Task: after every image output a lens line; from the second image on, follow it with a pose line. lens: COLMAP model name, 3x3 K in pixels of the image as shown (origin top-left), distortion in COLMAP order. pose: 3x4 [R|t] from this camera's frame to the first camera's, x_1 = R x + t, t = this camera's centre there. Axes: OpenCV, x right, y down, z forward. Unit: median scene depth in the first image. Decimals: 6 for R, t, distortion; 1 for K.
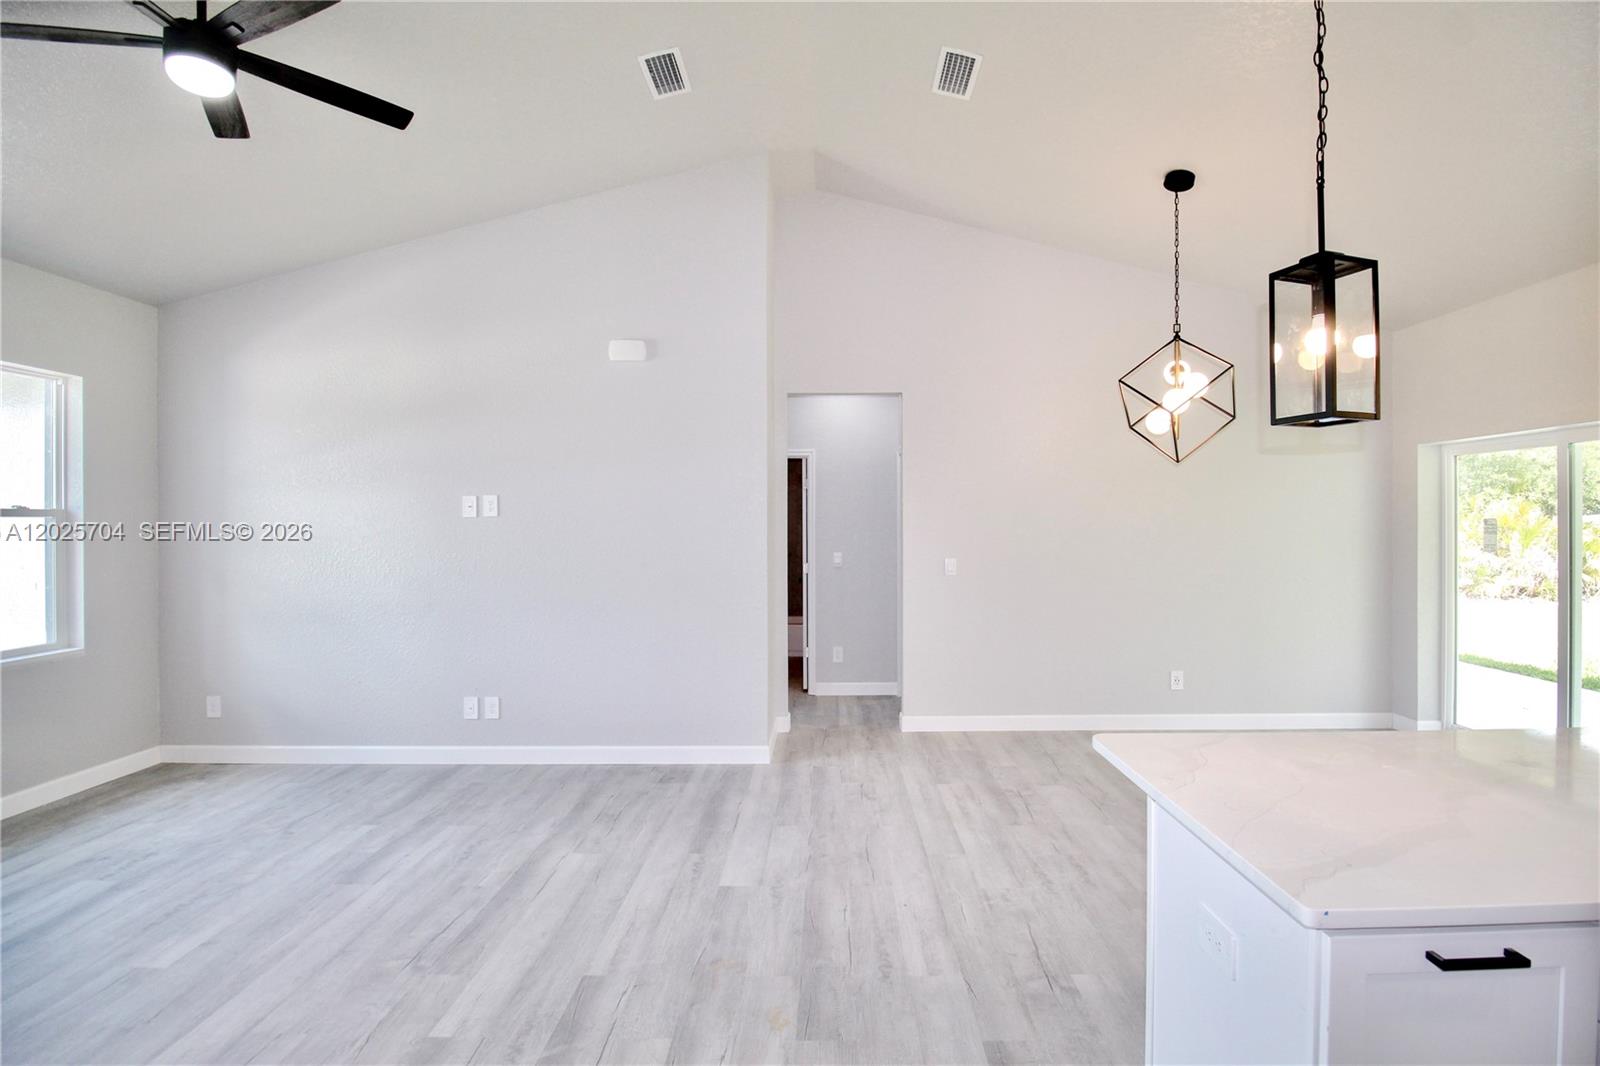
lens RADIAL K [[719.6, 0, 800.0], [0, 719.6, 533.0], [0, 0, 1]] dist [-0.000543, -0.000210]
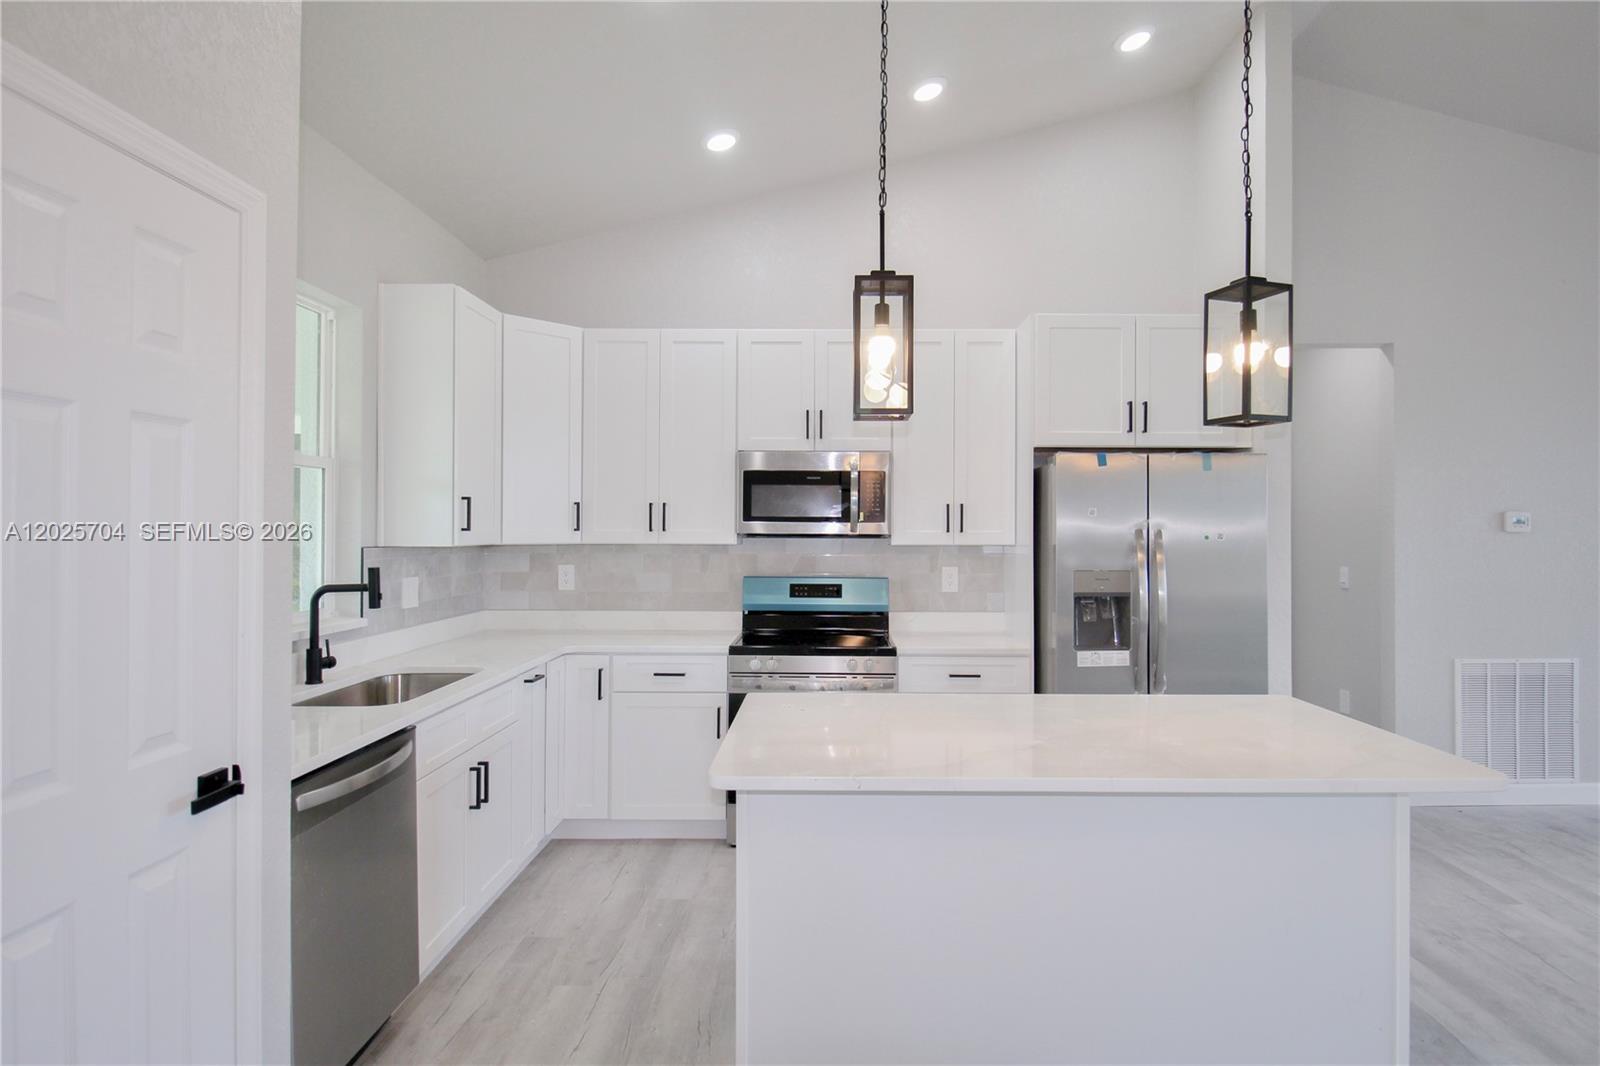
lens RADIAL K [[870.0, 0, 800.0], [0, 870.0, 533.0], [0, 0, 1]] dist [-0.000456, -0.018619]
pose [[-0.999952, 0.005825, 0.007841, 0.626479], [0.005991, 0.999755, 0.021285, 0.001365], [-0.007715, 0.021331, -0.999743, 0.977810]]
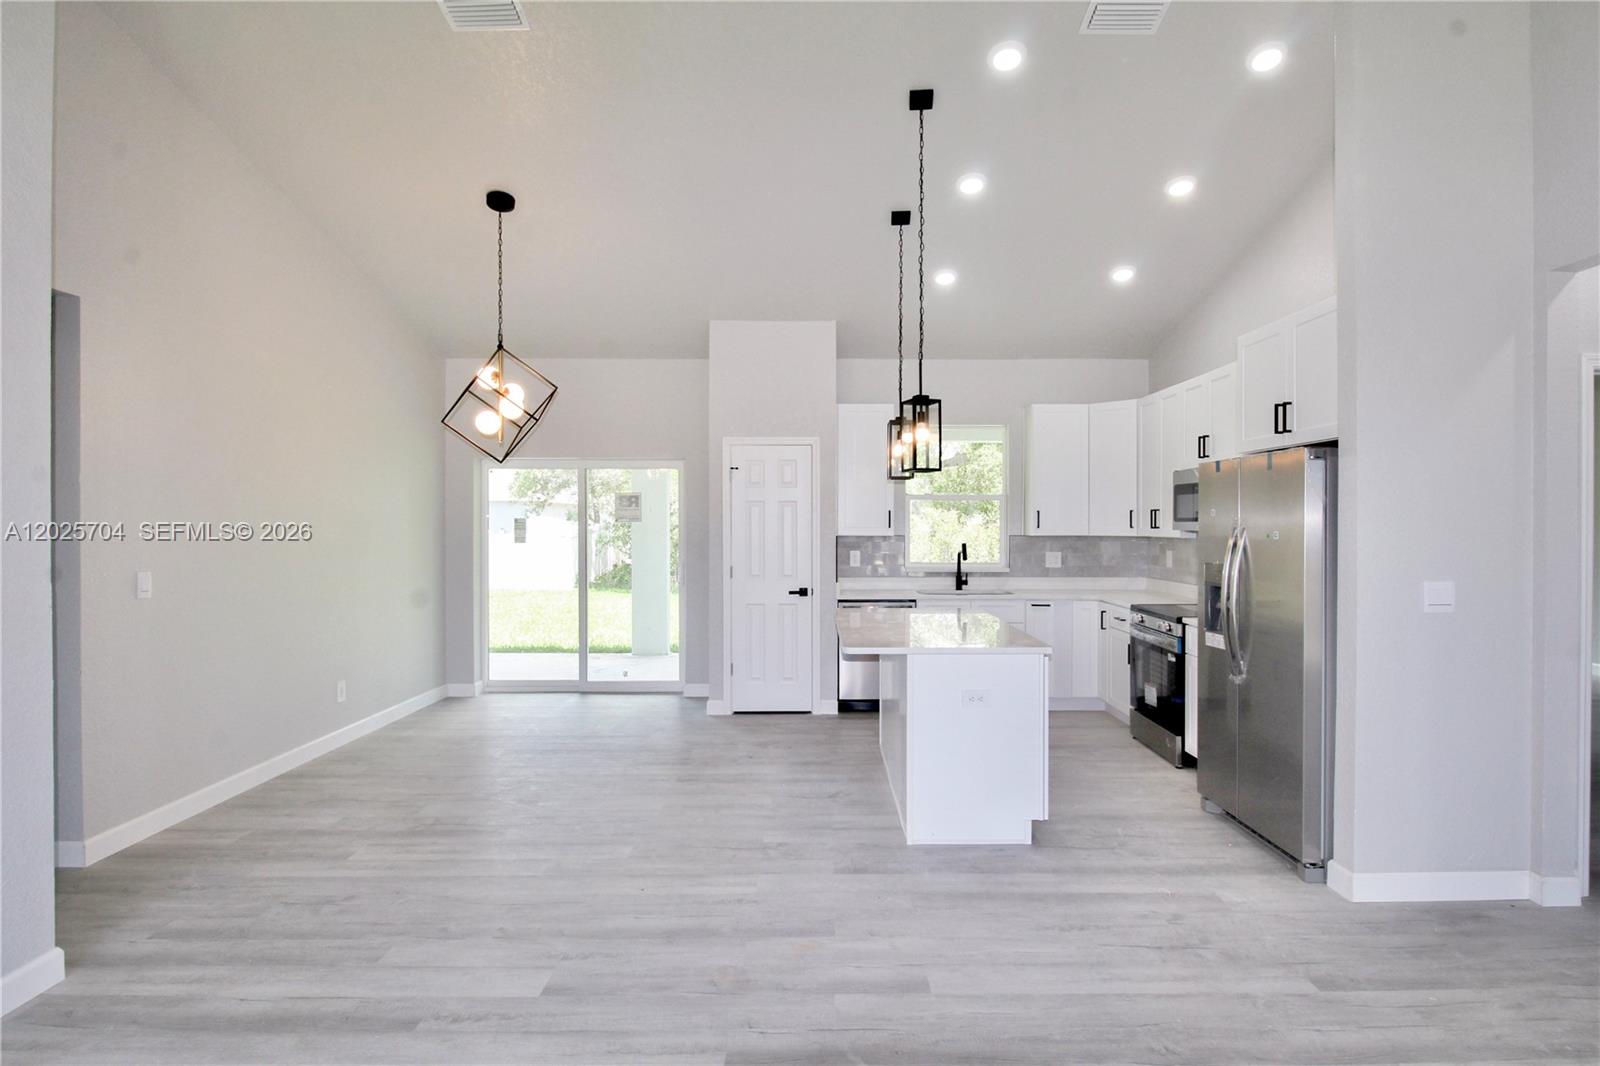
lens RADIAL K [[870.0, 0, 800.0], [0, 870.0, 533.0], [0, 0, 1]] dist [-0.000456, -0.018619]
pose [[-0.000276, -0.007935, 0.999968, -0.774519], [0.016997, 0.999824, 0.007938, 0.005436], [-0.999856, 0.016999, -0.000141, 0.552555]]
